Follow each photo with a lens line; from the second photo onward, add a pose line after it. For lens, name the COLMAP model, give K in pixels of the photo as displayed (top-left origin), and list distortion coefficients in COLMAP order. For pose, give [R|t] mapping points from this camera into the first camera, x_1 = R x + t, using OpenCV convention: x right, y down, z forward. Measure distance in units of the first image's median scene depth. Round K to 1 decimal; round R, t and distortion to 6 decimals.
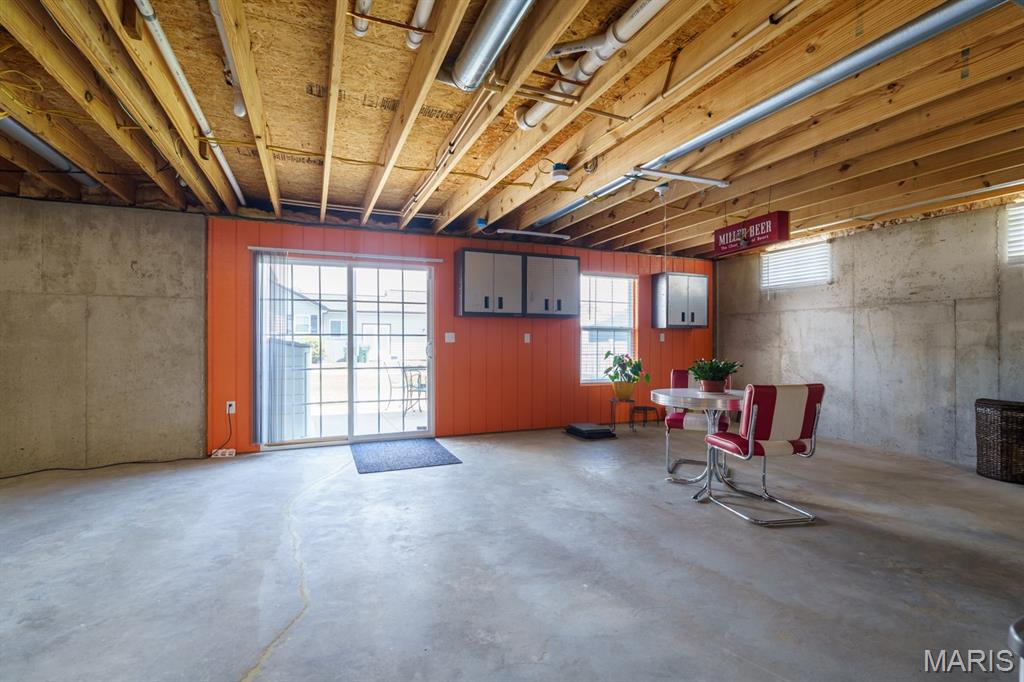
lens RADIAL K [[479.3, 0, 512.6], [0, 479.3, 339.3], [0, 0, 1]] dist [-0.005416, 0.003146]
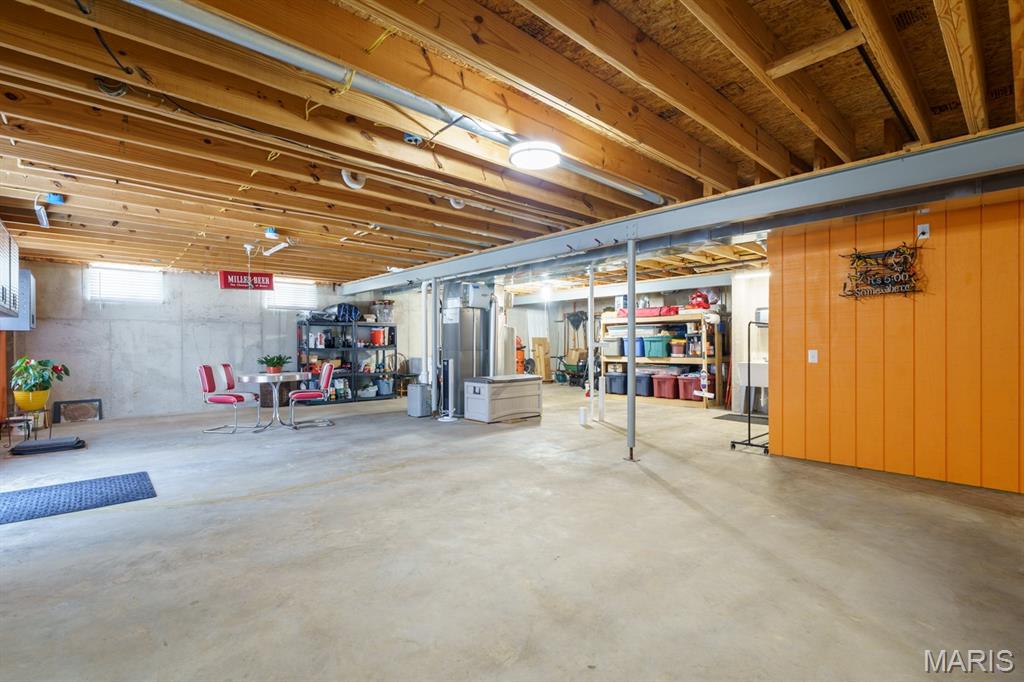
lens RADIAL K [[479.3, 0, 514.9], [0, 479.3, 343.4], [0, 0, 1]] dist [-0.005416, 0.003146]
pose [[-0.344039, 0.002157, 0.938953, -1.048782], [-0.001112, 0.999996, -0.002705, 0.003911], [-0.938955, -0.001974, -0.344035, 0.526653]]
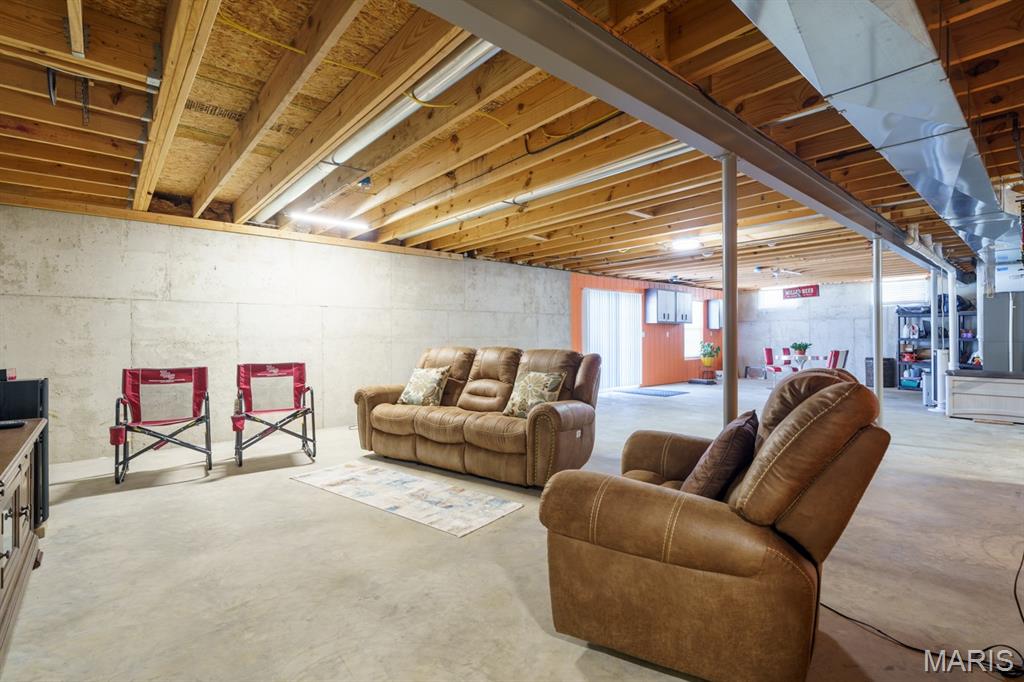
lens RADIAL K [[479.3, 0, 511.2], [0, 479.3, 339.6], [0, 0, 1]] dist [-0.005416, 0.003146]
pose [[0.949530, -0.008029, 0.313575, -1.262336], [0.004734, 0.999925, 0.011268, -0.006887], [-0.313642, -0.009215, 0.949497, -0.648861]]
